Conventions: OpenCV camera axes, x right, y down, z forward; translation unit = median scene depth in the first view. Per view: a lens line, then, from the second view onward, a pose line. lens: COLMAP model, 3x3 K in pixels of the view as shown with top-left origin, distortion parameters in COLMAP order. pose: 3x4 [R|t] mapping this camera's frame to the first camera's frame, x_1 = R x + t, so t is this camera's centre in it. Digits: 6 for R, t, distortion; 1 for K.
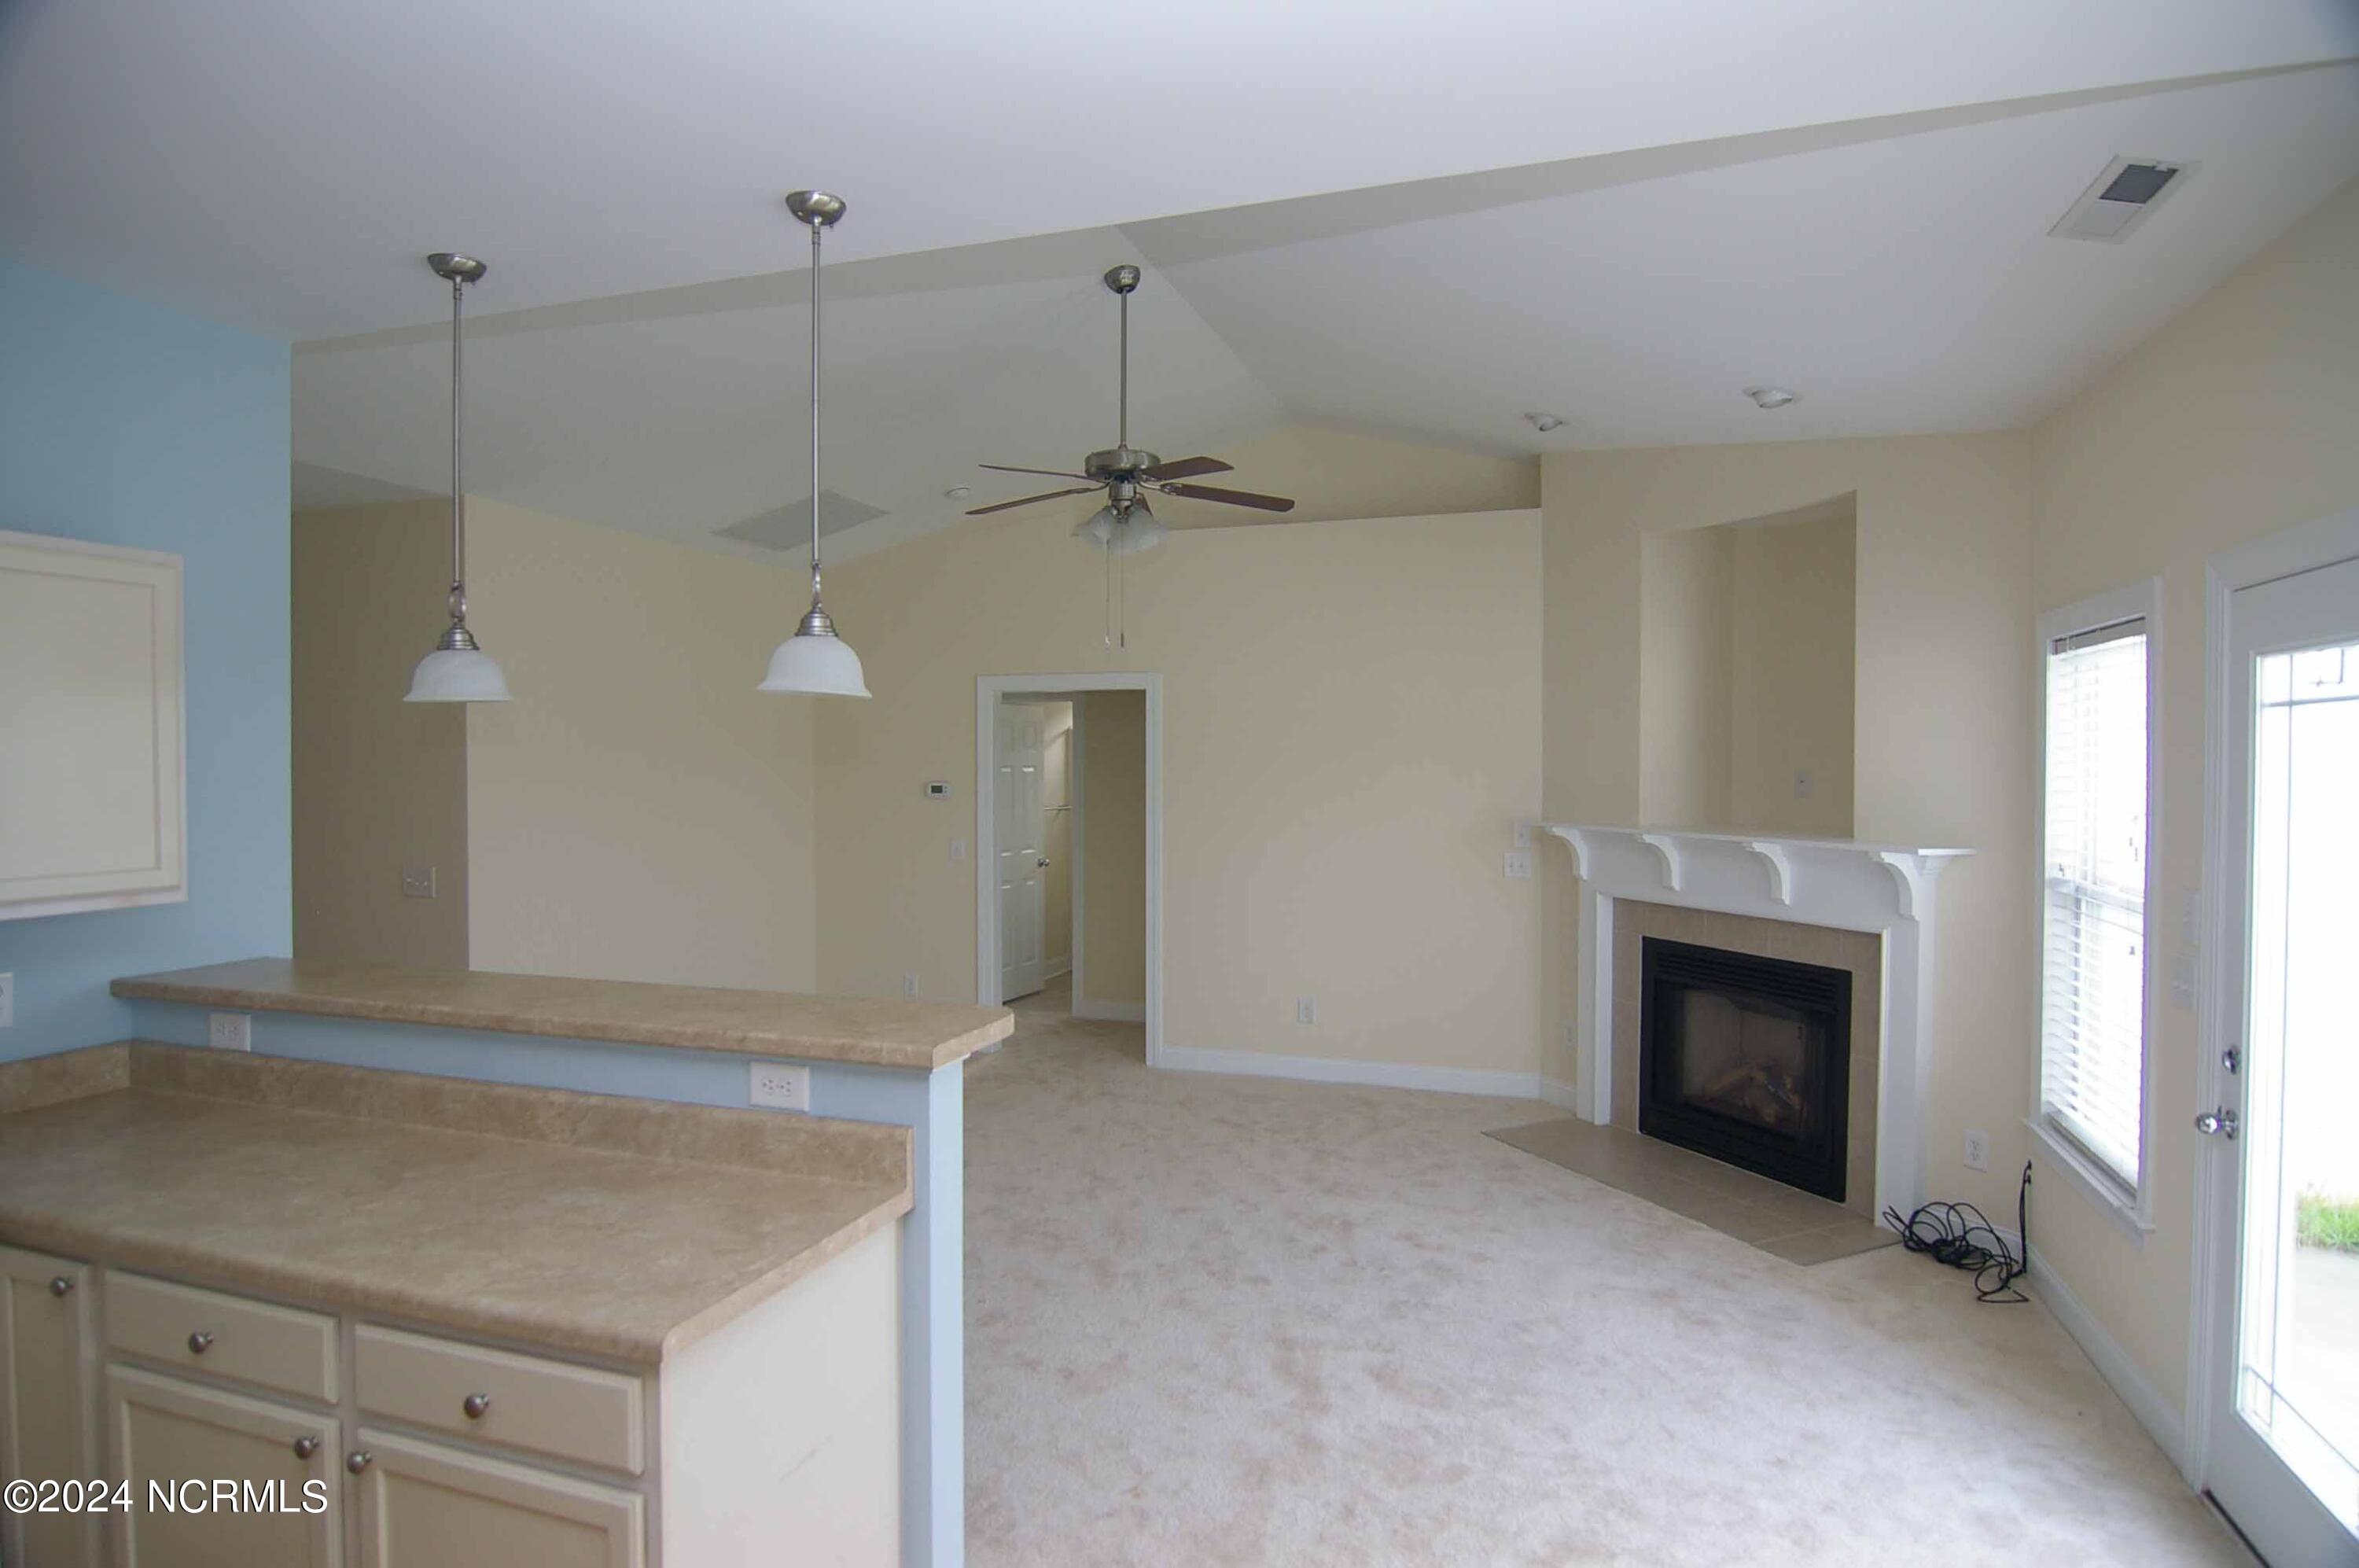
lens RADIAL K [[1258.8, 0, 1179.5], [0, 1258.8, 784.0], [0, 0, 1]] dist [-0.002188, 0.000168]
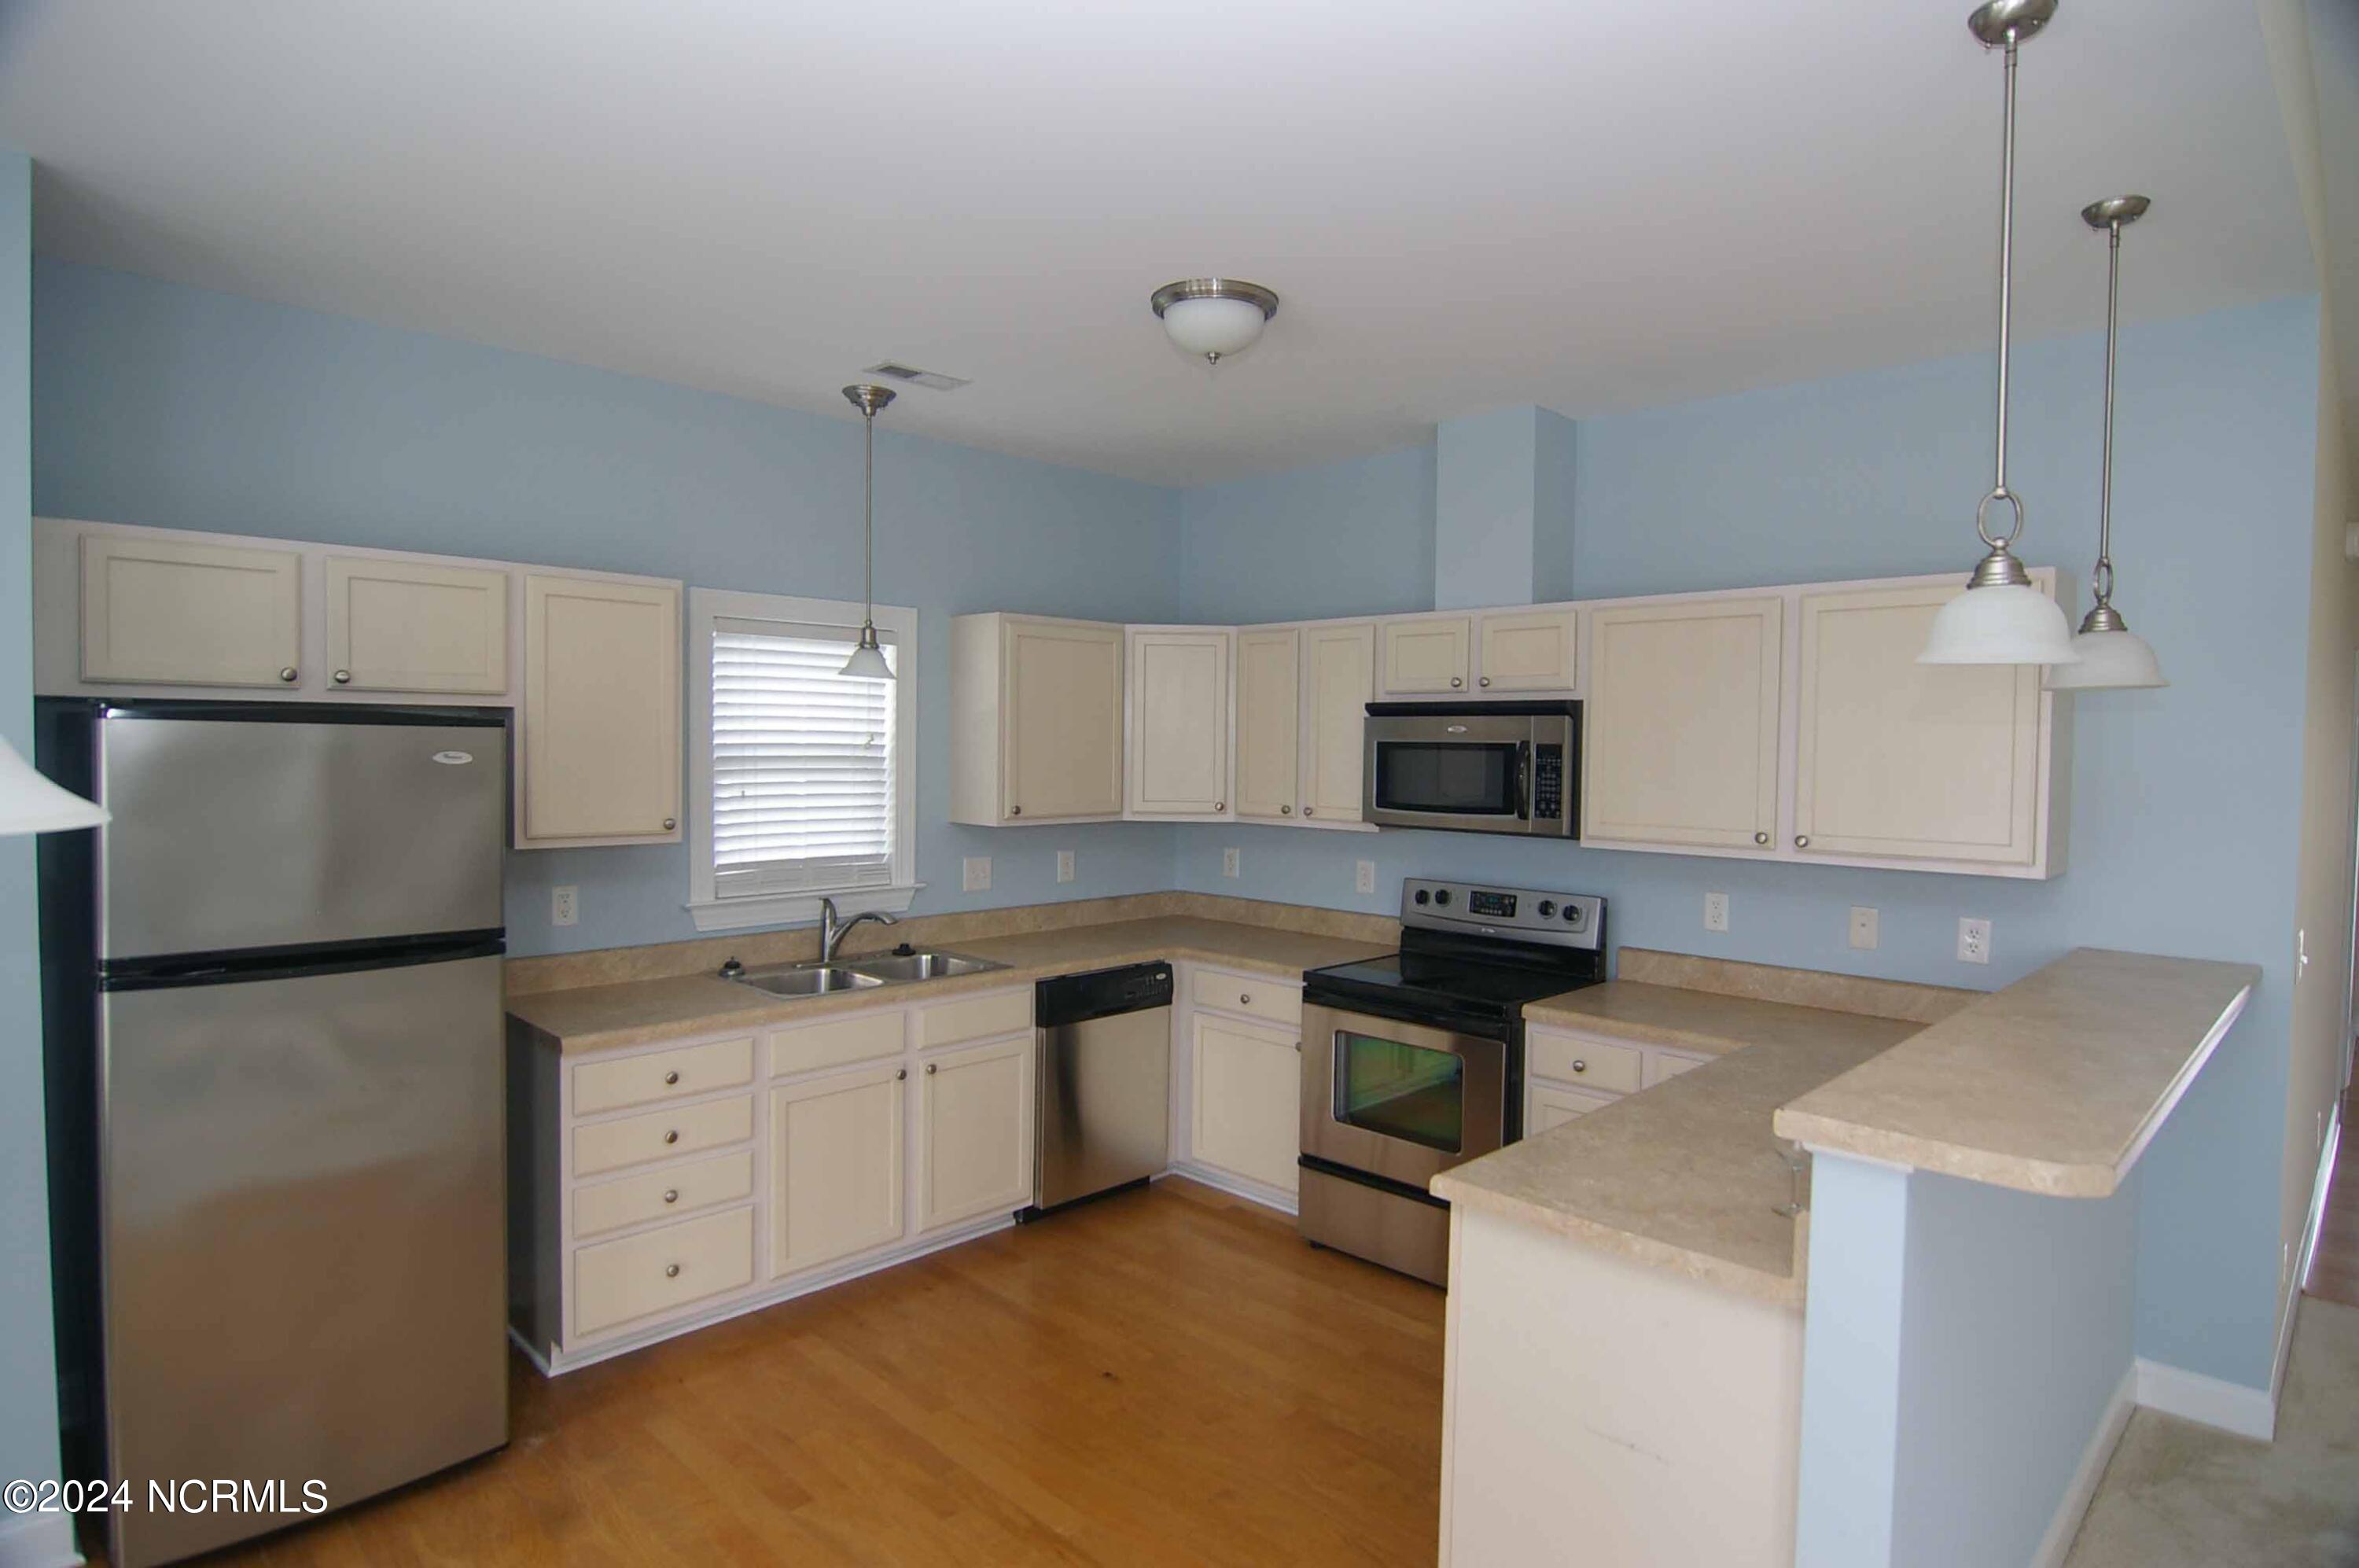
lens RADIAL K [[1276.2, 0, 1179.5], [0, 1276.2, 784.0], [0, 0, 1]] dist [-0.030139, -0.000389]
pose [[-0.429647, 0.026150, -0.902618, 0.306088], [-0.032955, 0.998461, 0.044613, -0.007992], [0.902396, 0.048913, -0.428123, 0.445575]]
